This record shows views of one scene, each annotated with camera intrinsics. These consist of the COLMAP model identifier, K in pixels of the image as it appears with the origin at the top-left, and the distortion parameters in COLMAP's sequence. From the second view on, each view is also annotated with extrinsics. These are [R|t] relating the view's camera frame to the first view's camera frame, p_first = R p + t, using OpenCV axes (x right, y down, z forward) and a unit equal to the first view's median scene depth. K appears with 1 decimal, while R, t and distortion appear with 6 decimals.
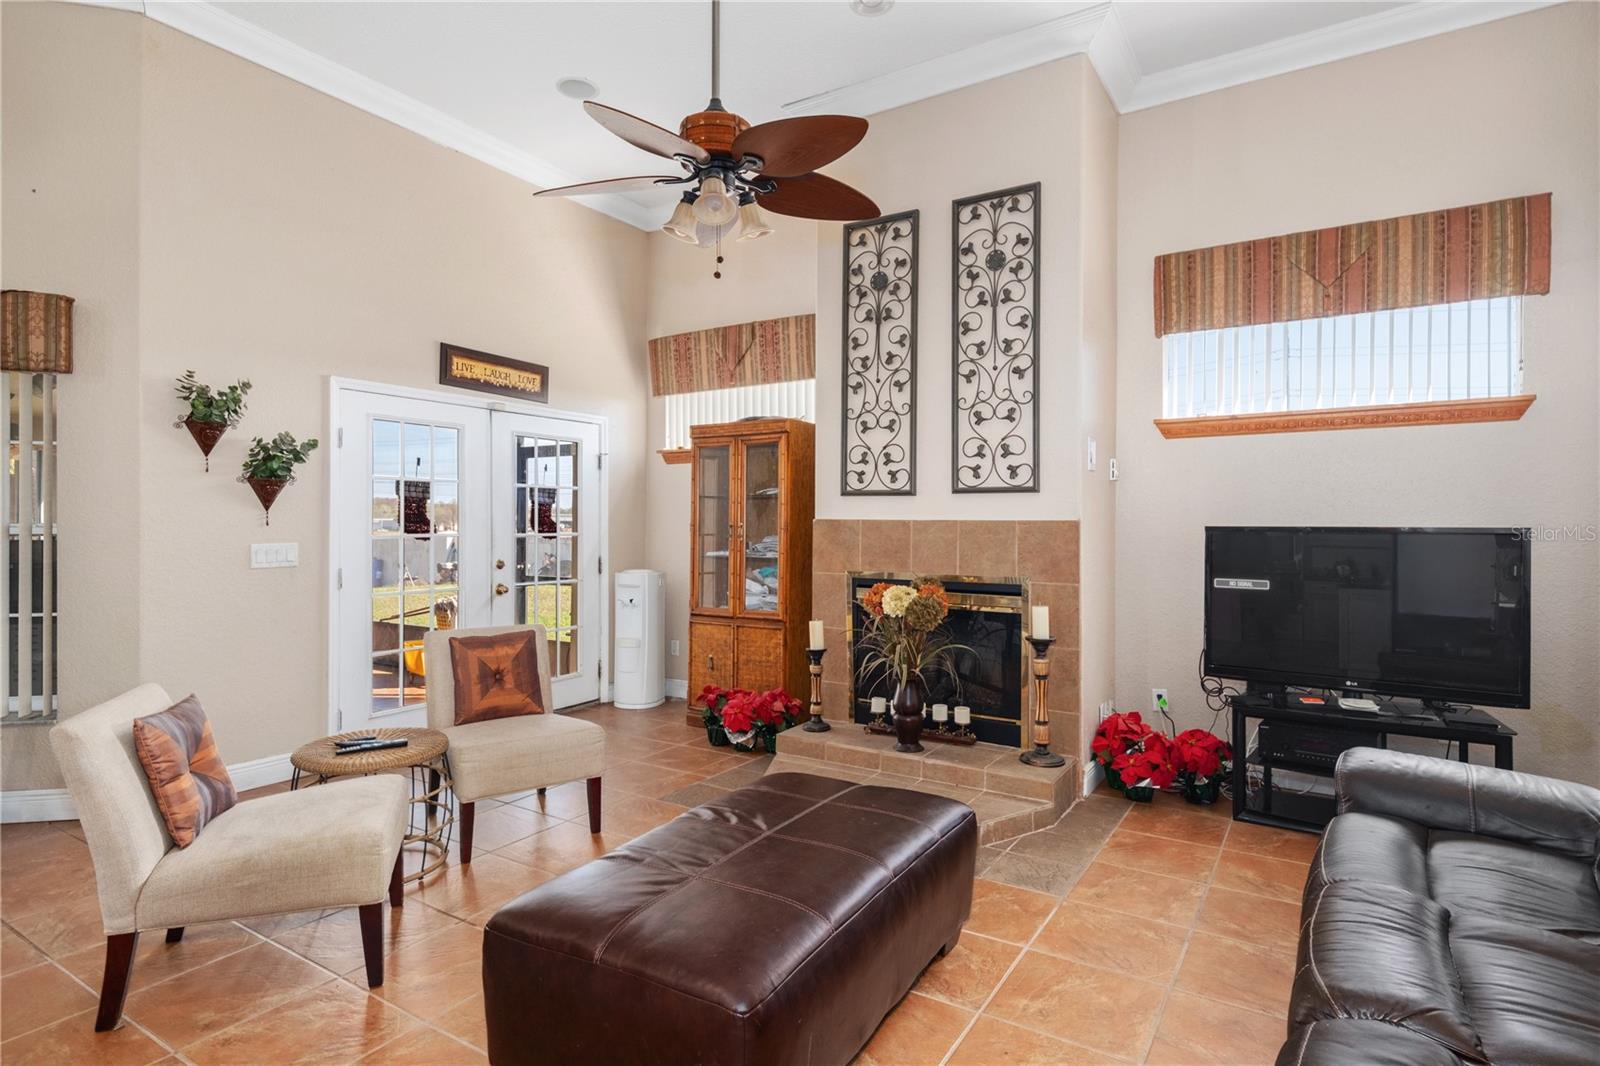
lens RADIAL K [[850.6, 0, 800.0], [0, 850.6, 533.0], [0, 0, 1]] dist [0.015265, -0.001160]
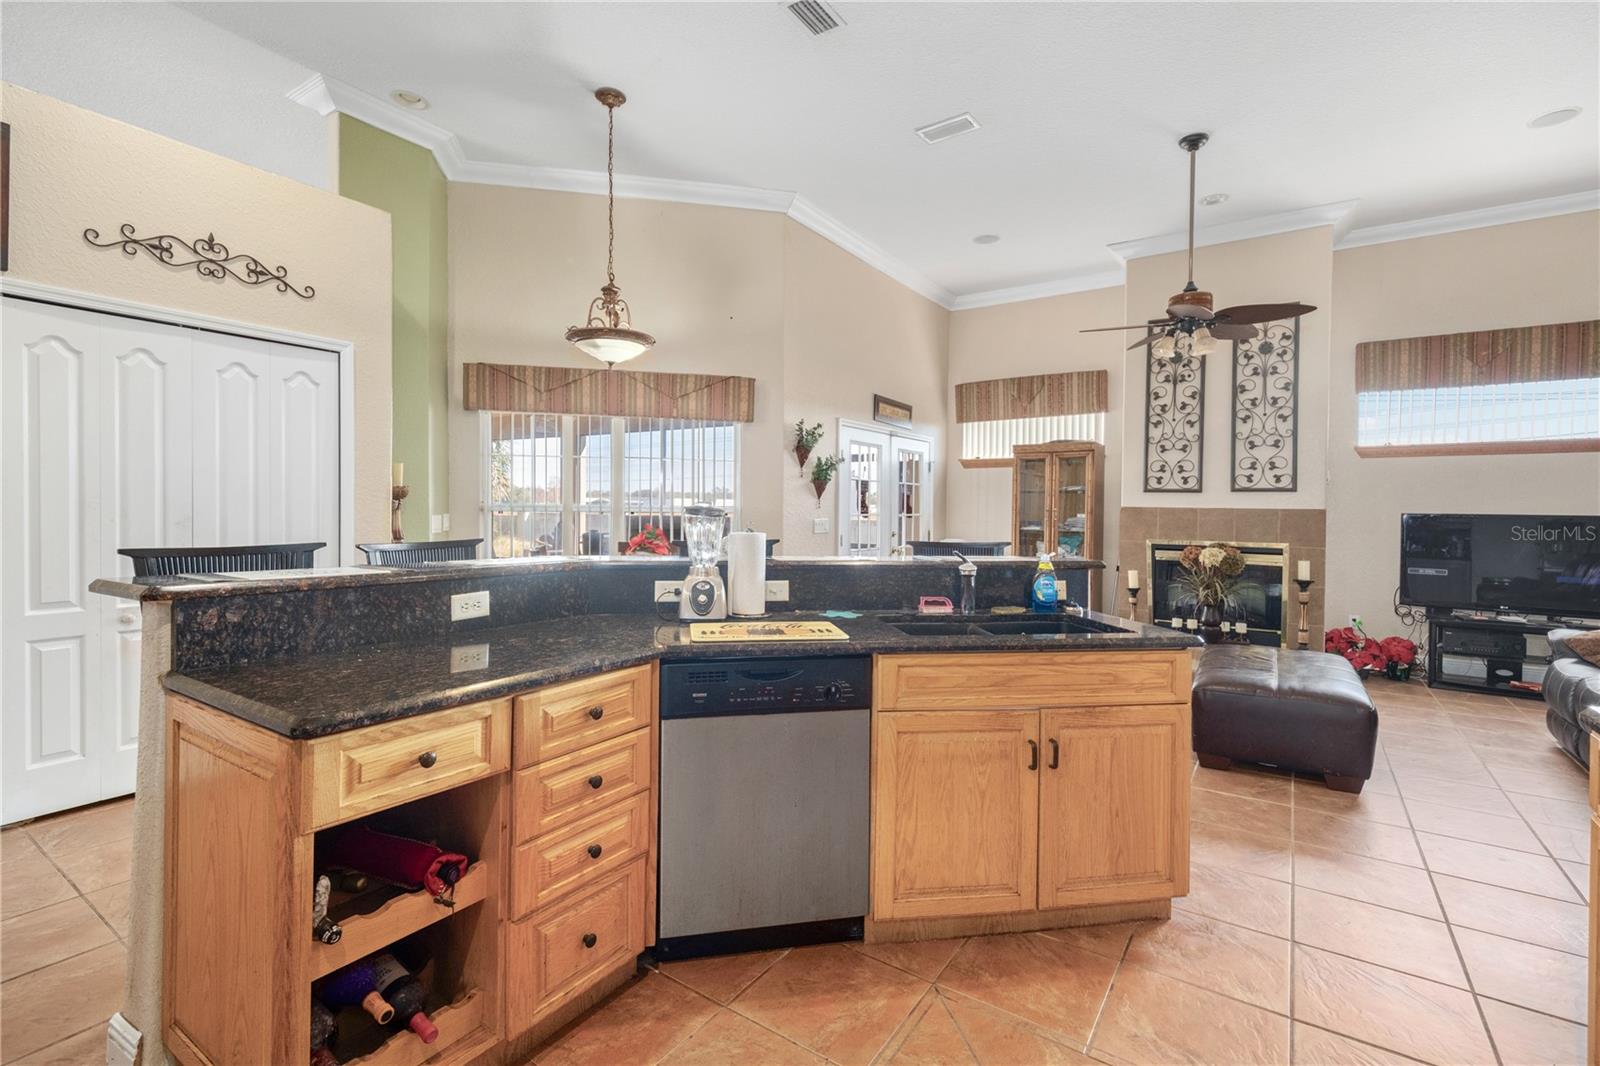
lens RADIAL K [[726.0, 0, 804.2], [0, 726.0, 525.4], [0, 0, 1]] dist [0.000287, 0.000264]
pose [[0.999043, 0.008986, -0.042814, -0.570309], [-0.008421, 0.999875, 0.013366, 0.006073], [0.042929, -0.012993, 0.998994, -0.410453]]
